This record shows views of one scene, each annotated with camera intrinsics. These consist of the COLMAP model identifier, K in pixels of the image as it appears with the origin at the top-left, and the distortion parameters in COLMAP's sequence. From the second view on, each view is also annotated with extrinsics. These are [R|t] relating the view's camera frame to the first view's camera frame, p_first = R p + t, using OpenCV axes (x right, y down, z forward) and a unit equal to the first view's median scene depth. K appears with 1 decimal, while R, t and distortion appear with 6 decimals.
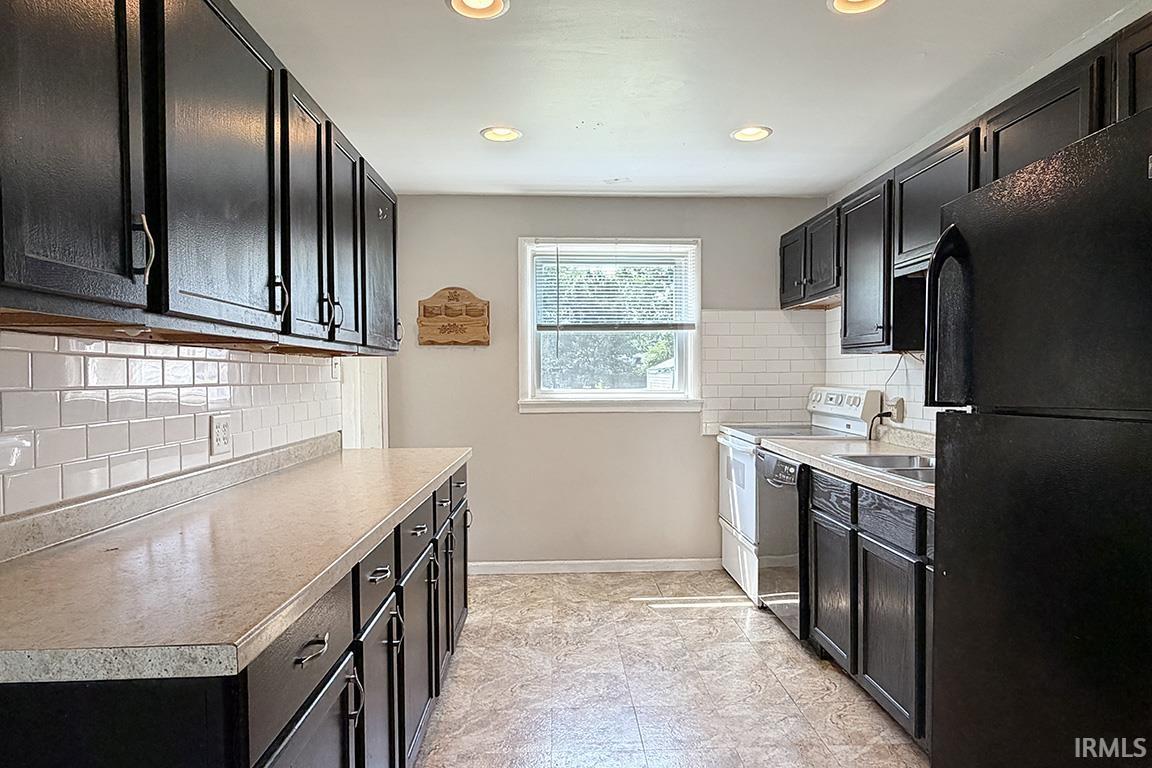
lens RADIAL K [[696.6, 0, 580.1], [0, 696.6, 390.5], [0, 0, 1]] dist [-0.000071, 0.000787]
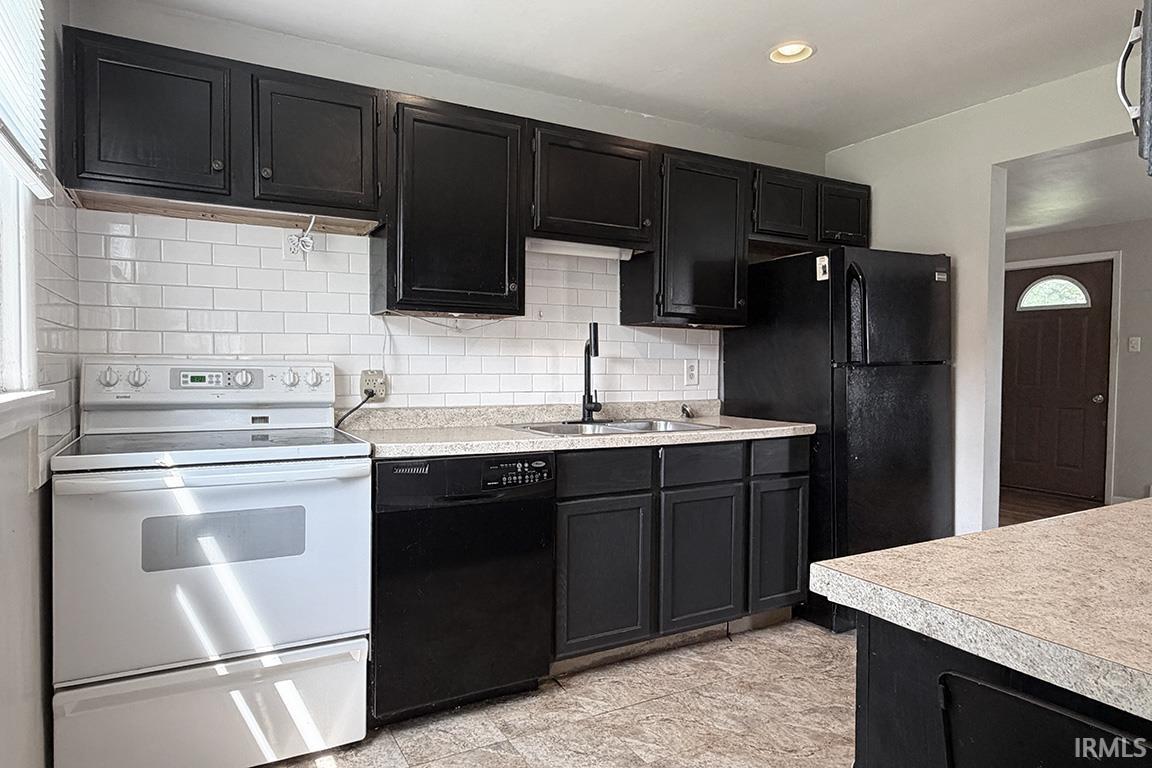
lens RADIAL K [[696.6, 0, 572.5], [0, 696.6, 377.9], [0, 0, 1]] dist [-0.000071, 0.000787]
pose [[-0.458698, -0.017438, 0.888421, -0.340063], [0.012948, 0.999570, 0.026305, 0.000786], [-0.888498, 0.023569, -0.458276, 1.159049]]
